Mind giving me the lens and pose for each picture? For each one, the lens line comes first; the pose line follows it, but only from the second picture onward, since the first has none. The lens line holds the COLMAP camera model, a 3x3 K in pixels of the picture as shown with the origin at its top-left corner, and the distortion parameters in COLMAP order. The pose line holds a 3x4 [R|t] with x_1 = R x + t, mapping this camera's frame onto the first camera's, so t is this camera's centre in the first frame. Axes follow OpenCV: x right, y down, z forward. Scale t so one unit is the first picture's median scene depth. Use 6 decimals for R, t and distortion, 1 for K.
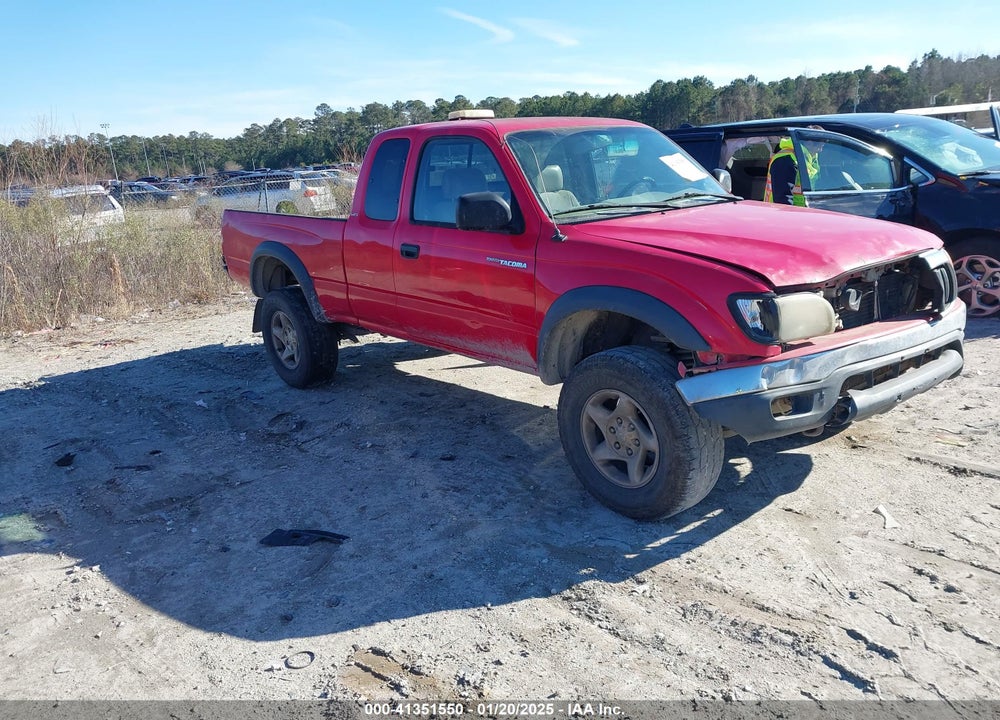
lens RADIAL K [[796.7, 0, 503.6], [0, 796.7, 381.7], [0, 0, 1]] dist [0.005323, -0.007801]
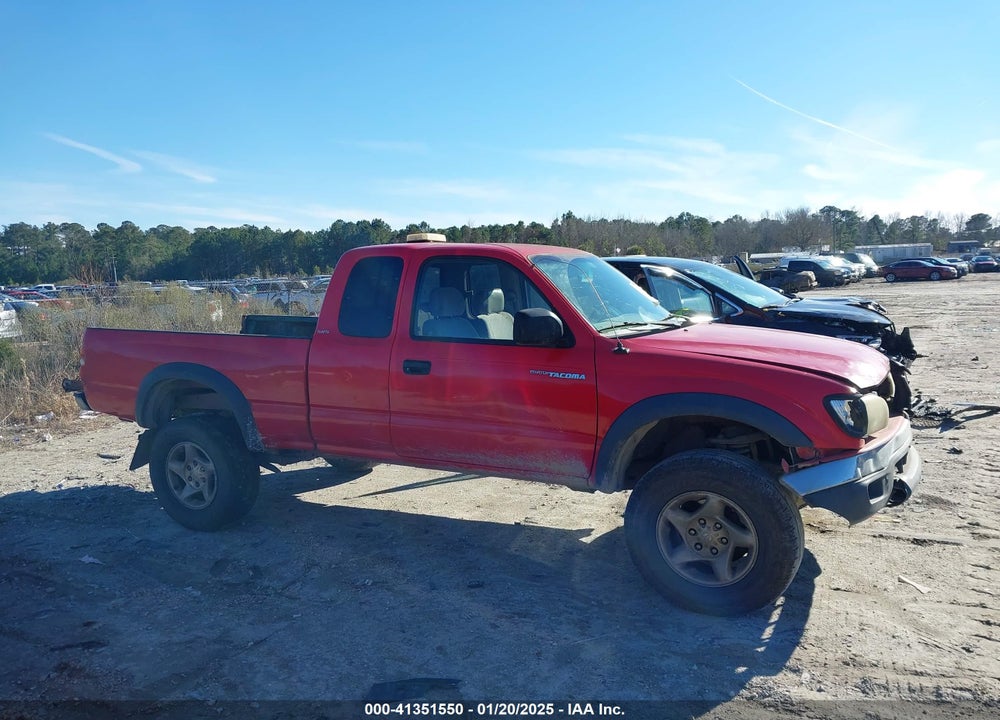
lens RADIAL K [[797.1, 0, 499.9], [0, 797.1, 368.6], [0, 0, 1]] dist [0.007192, -0.010122]
pose [[0.916089, -0.007224, 0.400909, -0.515443], [0.078703, 0.983628, -0.162114, 0.000502], [-0.393174, 0.180064, 0.901660, 0.117597]]
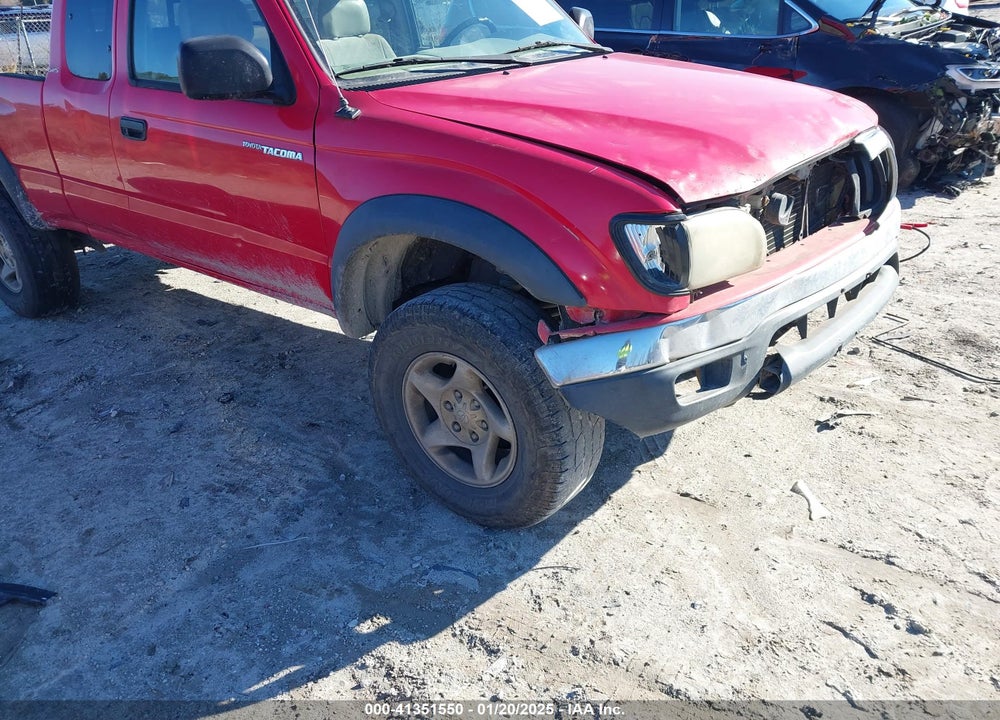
lens RADIAL K [[775.9, 0, 516.2], [0, 775.9, 386.1], [0, 0, 1]] dist [0.051468, -0.077366]
pose [[0.979666, -0.073074, 0.186855, 0.070766], [0.037240, 0.981360, 0.188538, -0.081816], [-0.197149, -0.177745, 0.964126, 0.338480]]
